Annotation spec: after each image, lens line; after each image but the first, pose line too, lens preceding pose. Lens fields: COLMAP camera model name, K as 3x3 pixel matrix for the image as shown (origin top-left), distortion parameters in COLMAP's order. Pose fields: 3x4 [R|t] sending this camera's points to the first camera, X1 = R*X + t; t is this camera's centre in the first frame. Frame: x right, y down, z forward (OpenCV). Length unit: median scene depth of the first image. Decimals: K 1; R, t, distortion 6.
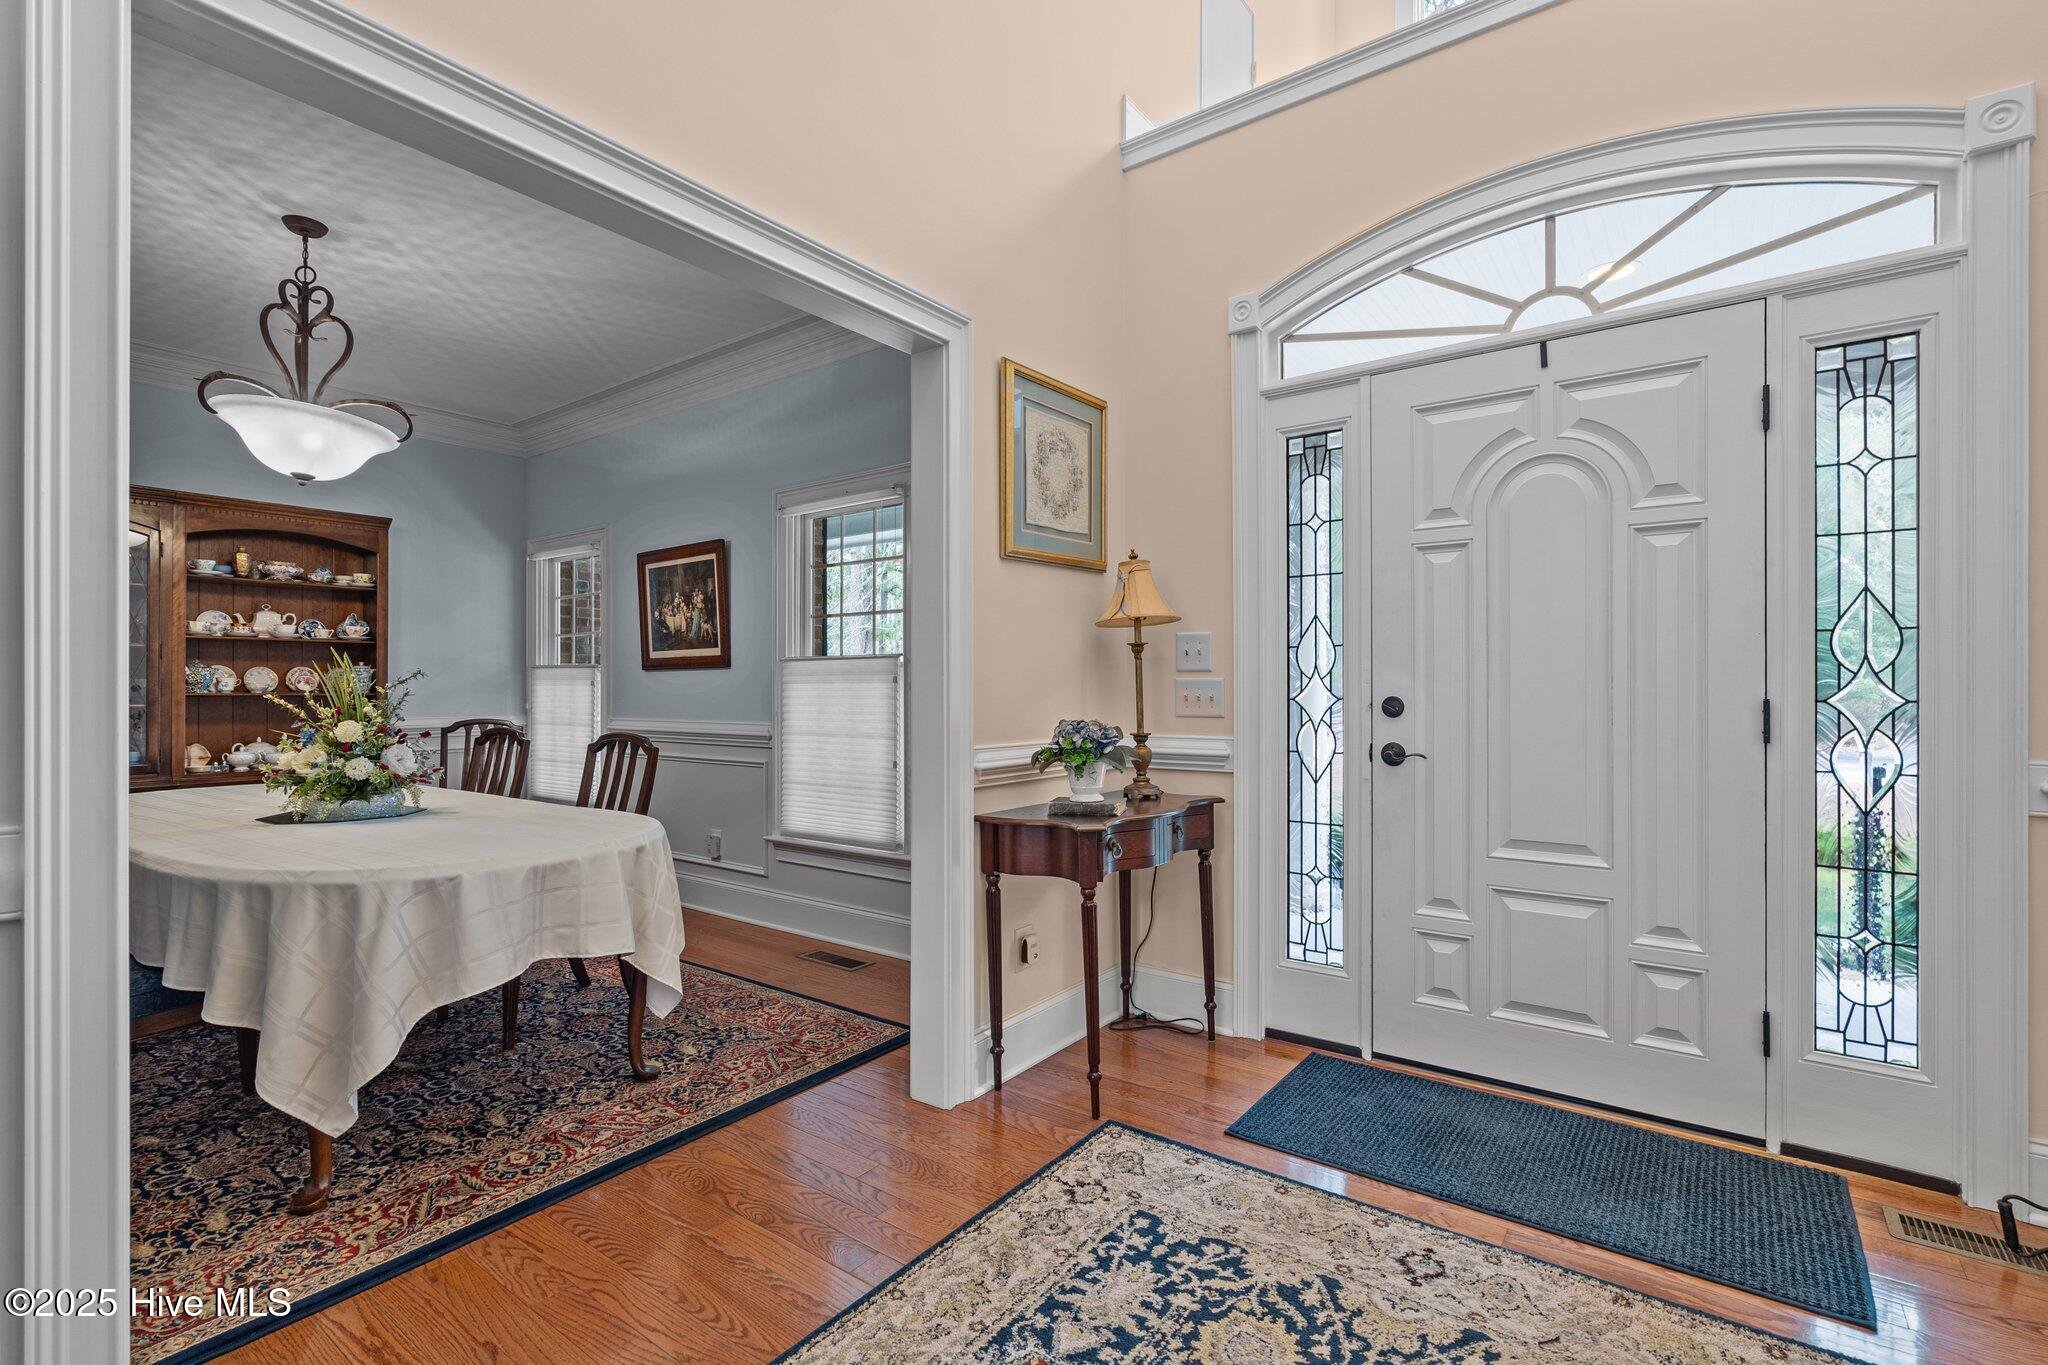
lens RADIAL K [[923.1, 0, 1026.5], [0, 923.1, 673.3], [0, 0, 1]] dist [-0.003928, 0.001047]
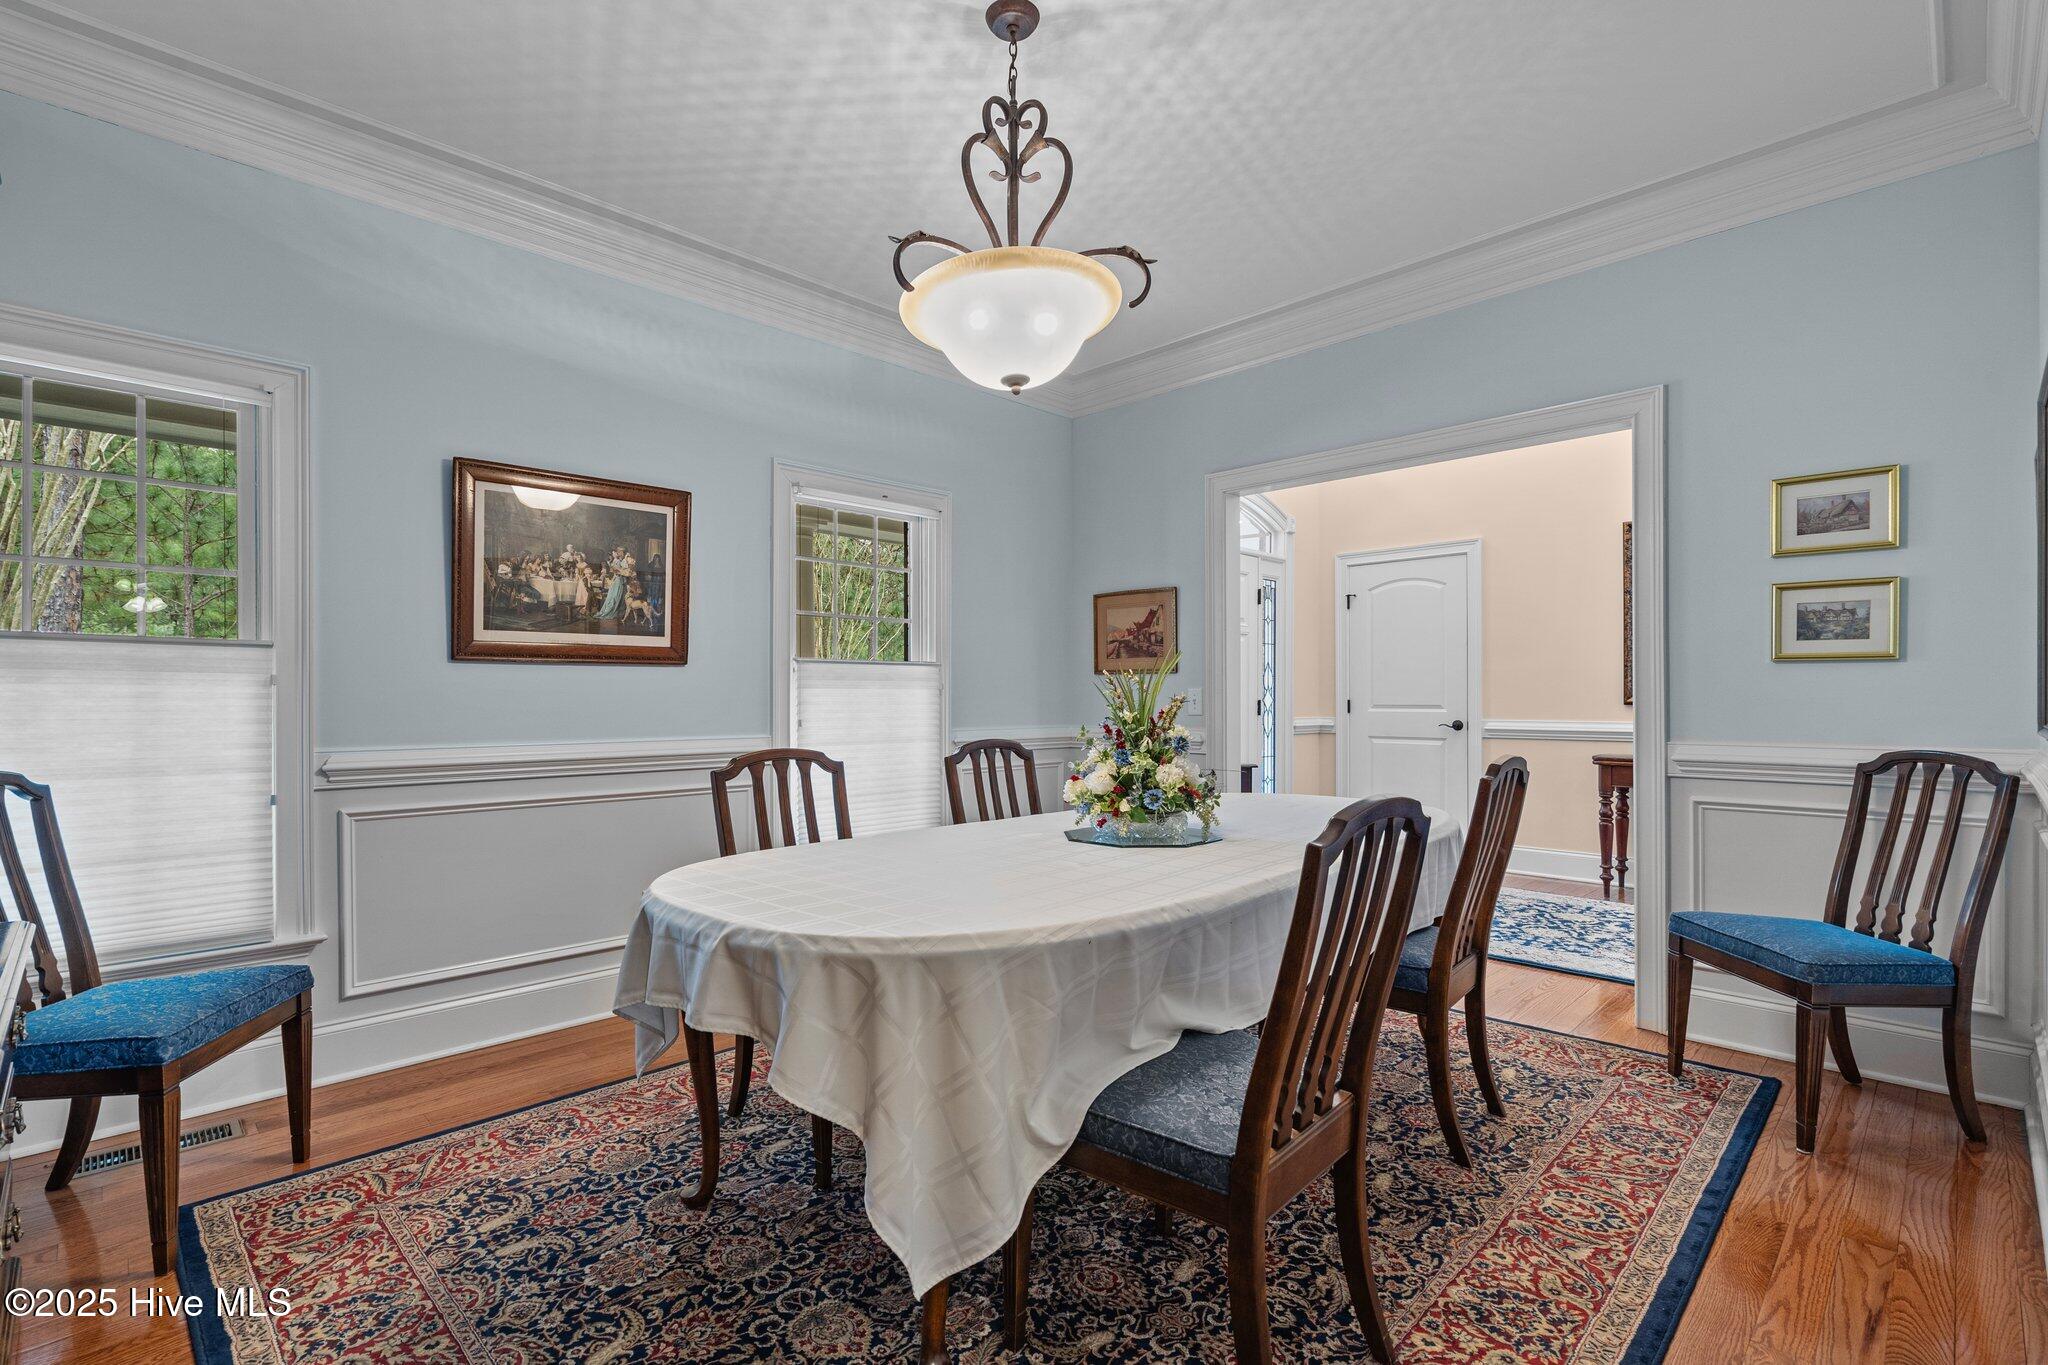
lens RADIAL K [[923.1, 0, 1026.5], [0, 923.1, 673.3], [0, 0, 1]] dist [-0.003928, 0.001047]
pose [[0.149022, 0.031345, 0.988337, -1.009451], [-0.009483, 0.999497, -0.030269, 0.020053], [-0.988788, -0.004861, 0.149244, 0.612530]]
